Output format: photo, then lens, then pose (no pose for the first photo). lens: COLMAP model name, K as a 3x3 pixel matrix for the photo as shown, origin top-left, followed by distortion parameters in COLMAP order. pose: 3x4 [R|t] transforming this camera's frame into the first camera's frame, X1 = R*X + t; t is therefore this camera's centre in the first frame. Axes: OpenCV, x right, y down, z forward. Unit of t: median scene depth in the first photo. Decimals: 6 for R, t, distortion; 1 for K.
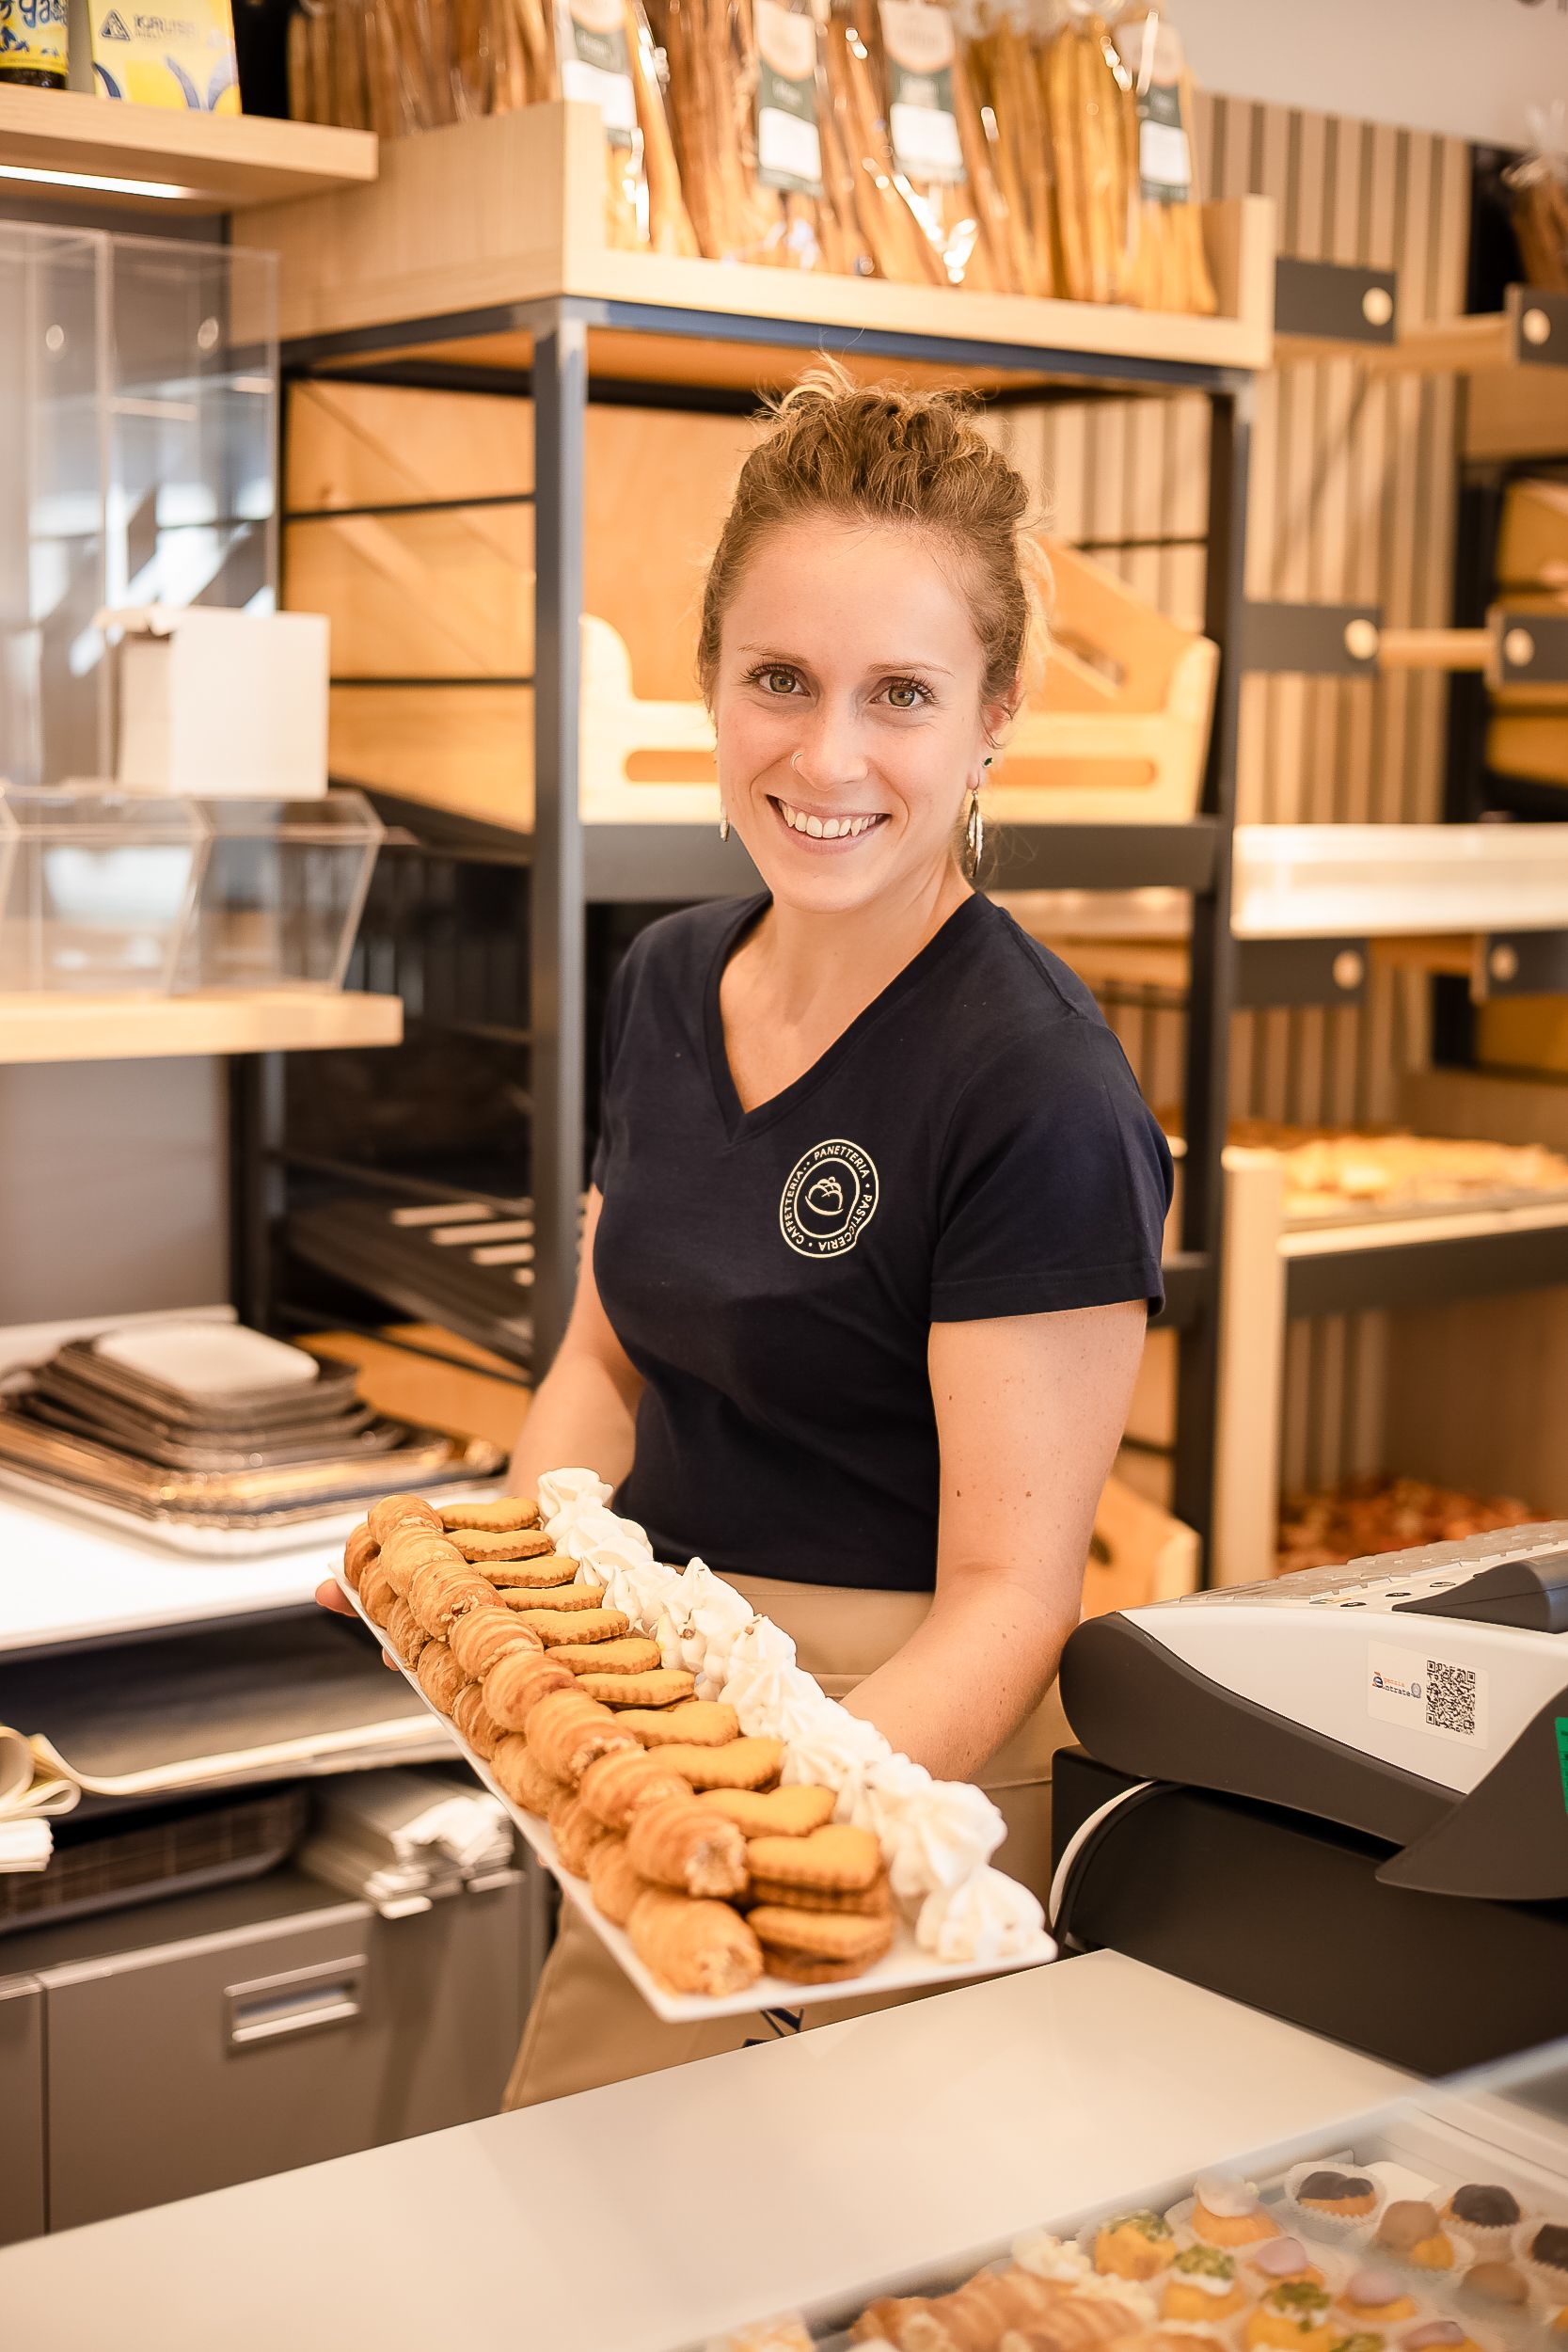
lens RADIAL K [[3397.9, 0, 778.7], [0, 3397.9, 1190.6], [0, 0, 1]] dist [-0.003563, 0.000000]
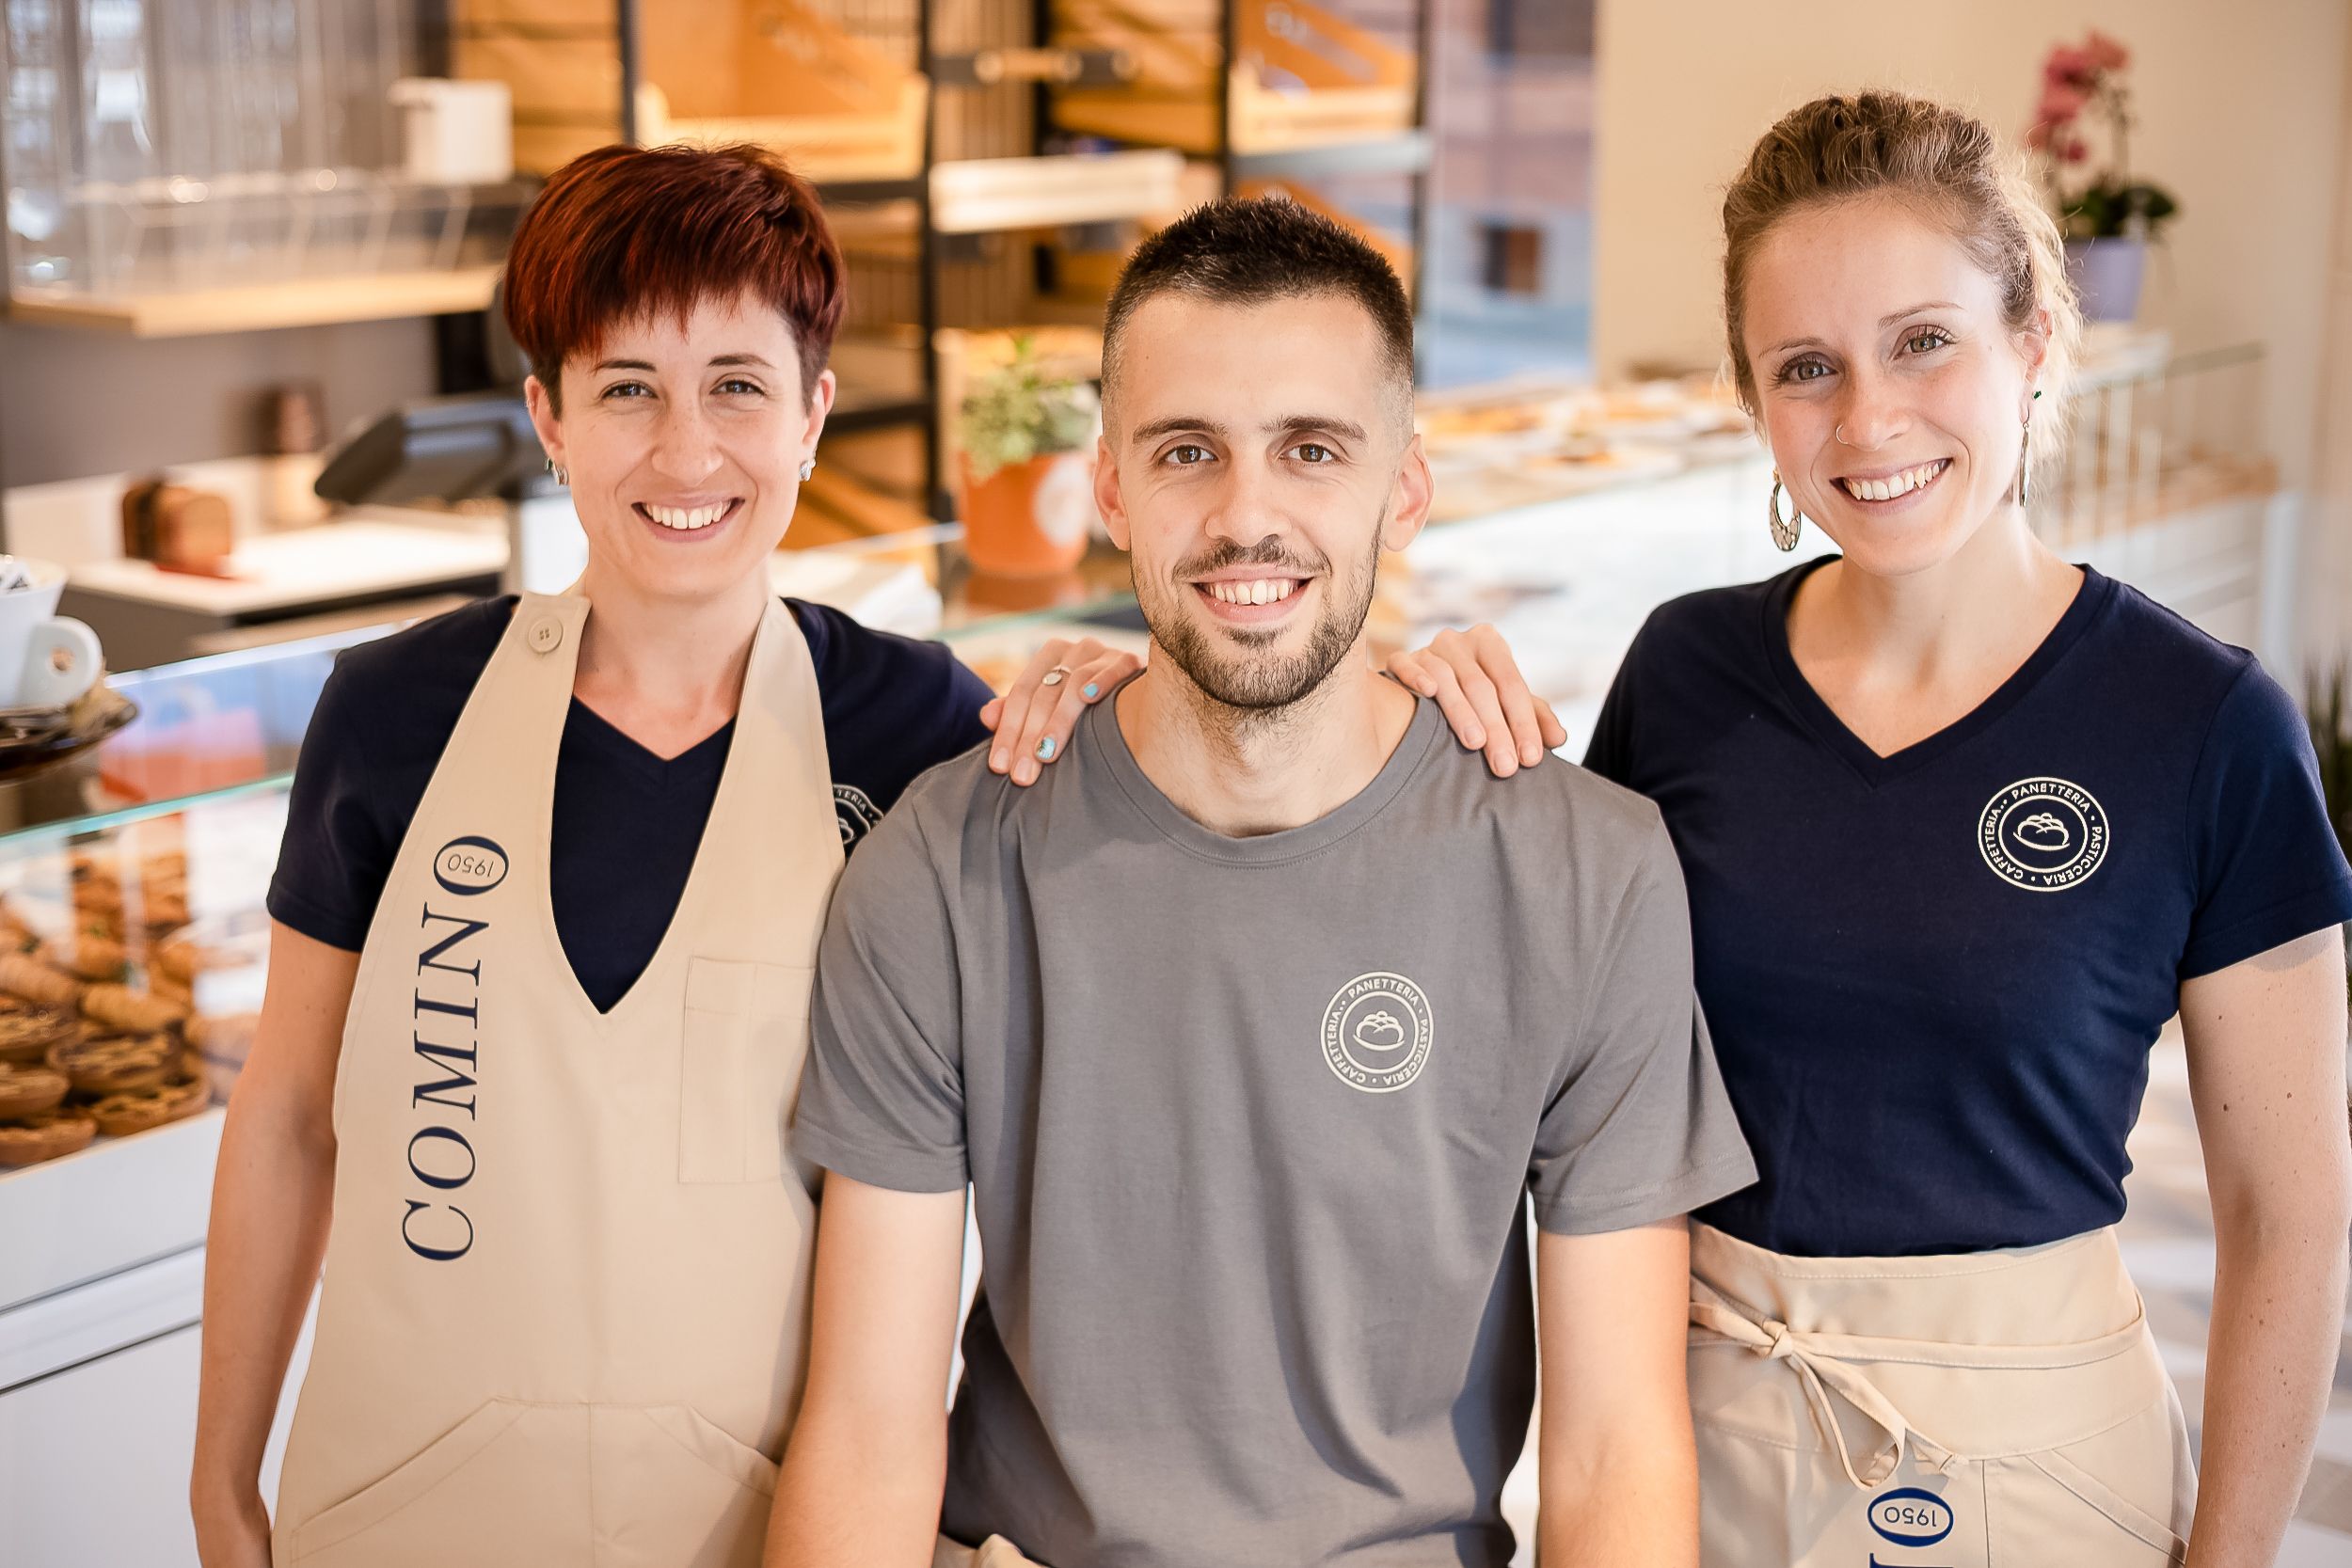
lens RADIAL K [[3397.9, 0, 1204.1], [0, 3397.9, 771.5], [0, 0, 1]] dist [-0.003563, 0.000000]
pose [[0.967438, -0.075073, 0.241719, -0.235200], [0.053499, 0.994075, 0.094620, 0.065697], [-0.247391, -0.078607, 0.965722, -1.052890]]
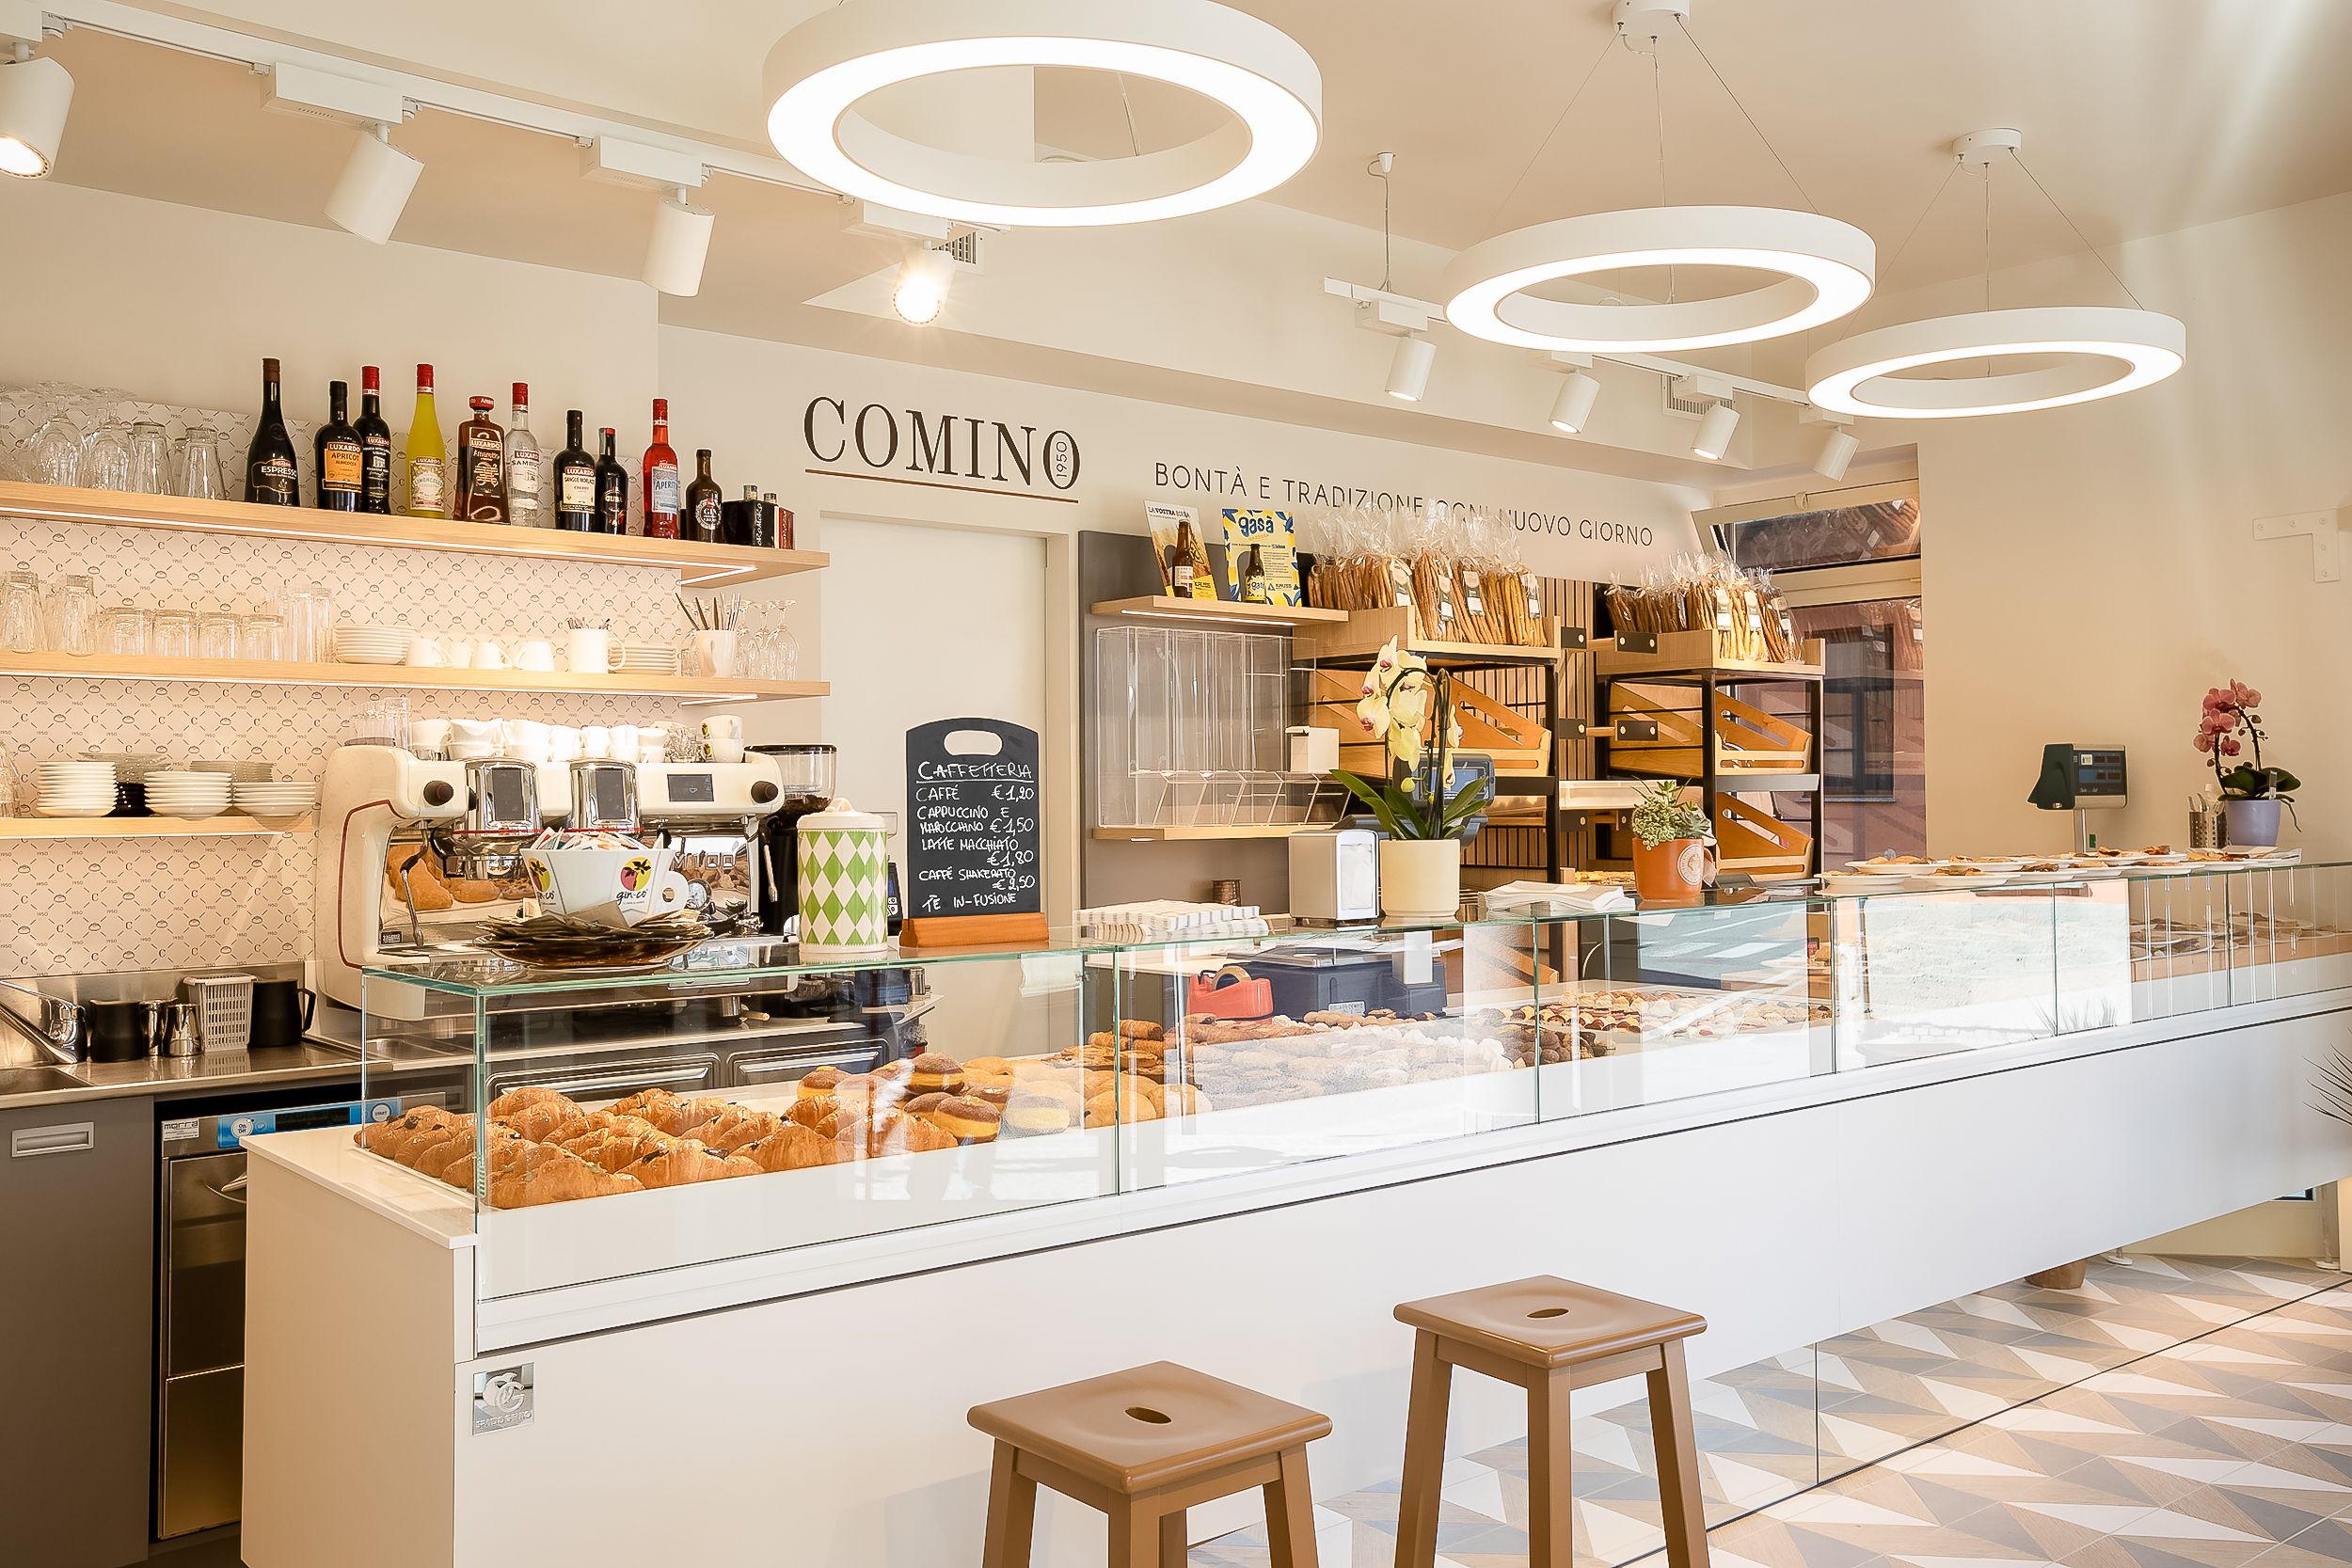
lens RADIAL K [[1953.4, 0, 1181.2], [0, 1953.4, 793.6], [0, 0, 1]] dist [-0.001271, 0.057696]
pose [[0.998910, -0.029570, 0.036107, -0.377012], [0.034336, 0.989633, -0.139456, 0.206207], [-0.031609, 0.140544, 0.989570, -1.173918]]
